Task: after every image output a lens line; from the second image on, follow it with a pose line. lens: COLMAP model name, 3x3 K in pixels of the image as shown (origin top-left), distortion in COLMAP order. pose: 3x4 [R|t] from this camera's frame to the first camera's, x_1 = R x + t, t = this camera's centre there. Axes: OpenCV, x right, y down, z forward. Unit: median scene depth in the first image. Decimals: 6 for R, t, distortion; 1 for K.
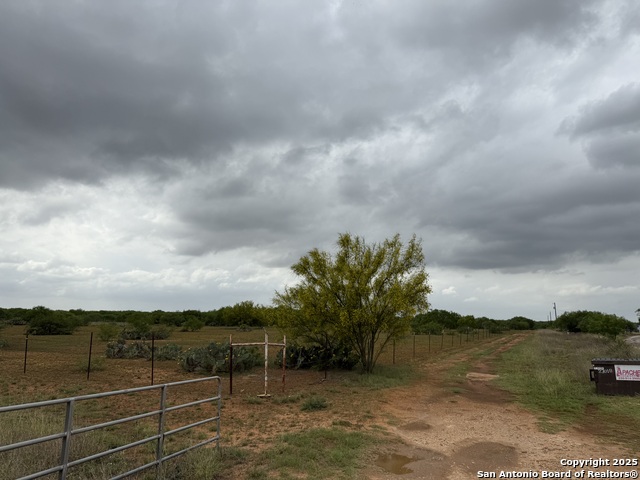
lens RADIAL K [[449.2, 0, 320.0], [0, 449.2, 240.0], [0, 0, 1]] dist [0.137618, -0.241548]
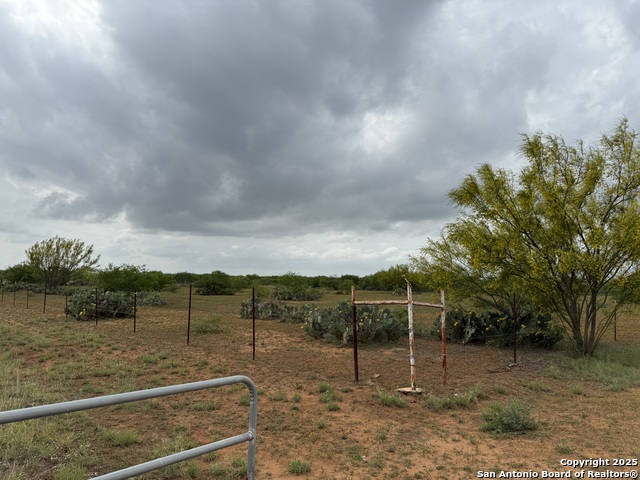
lens RADIAL K [[449.2, 0, 320.0], [0, 449.2, 240.0], [0, 0, 1]] dist [0.137618, -0.241548]
pose [[0.941459, -0.028396, -0.335929, -0.017917], [0.052731, 0.996585, 0.063542, 0.063696], [0.332977, -0.077536, 0.939742, 0.254260]]
